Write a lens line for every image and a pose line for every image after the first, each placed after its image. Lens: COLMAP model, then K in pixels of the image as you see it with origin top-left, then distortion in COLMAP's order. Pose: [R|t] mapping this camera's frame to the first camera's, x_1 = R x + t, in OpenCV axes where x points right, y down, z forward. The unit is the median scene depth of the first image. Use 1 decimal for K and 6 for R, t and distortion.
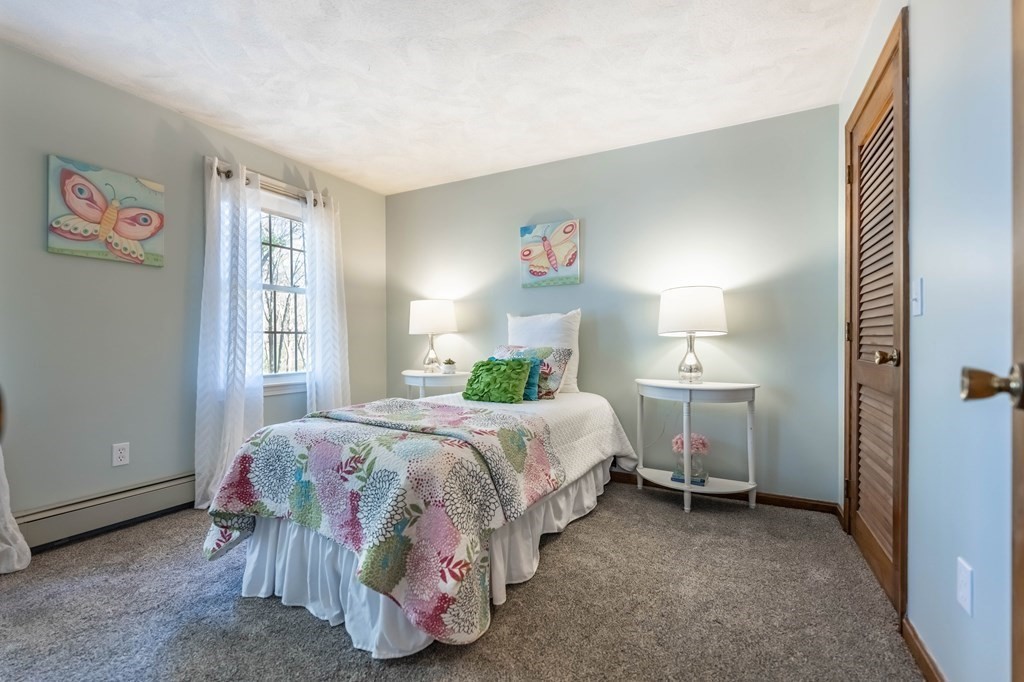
lens RADIAL K [[433.9, 0, 502.5], [0, 433.9, 337.0], [0, 0, 1]] dist [-0.000444, 0.000288]
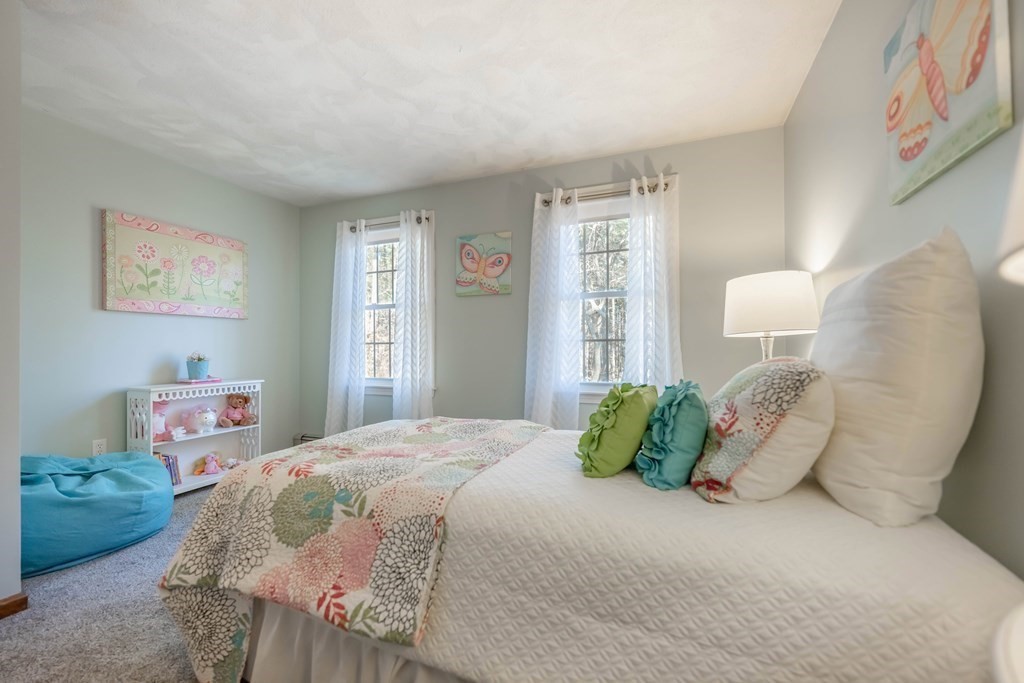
lens RADIAL K [[433.9, 0, 510.0], [0, 433.9, 352.5], [0, 0, 1]] dist [-0.000444, 0.000288]
pose [[0.063850, 0.002244, -0.997957, 0.474966], [-0.007400, 0.999971, 0.001775, 0.015525], [0.997932, 0.007271, 0.063865, 0.794744]]
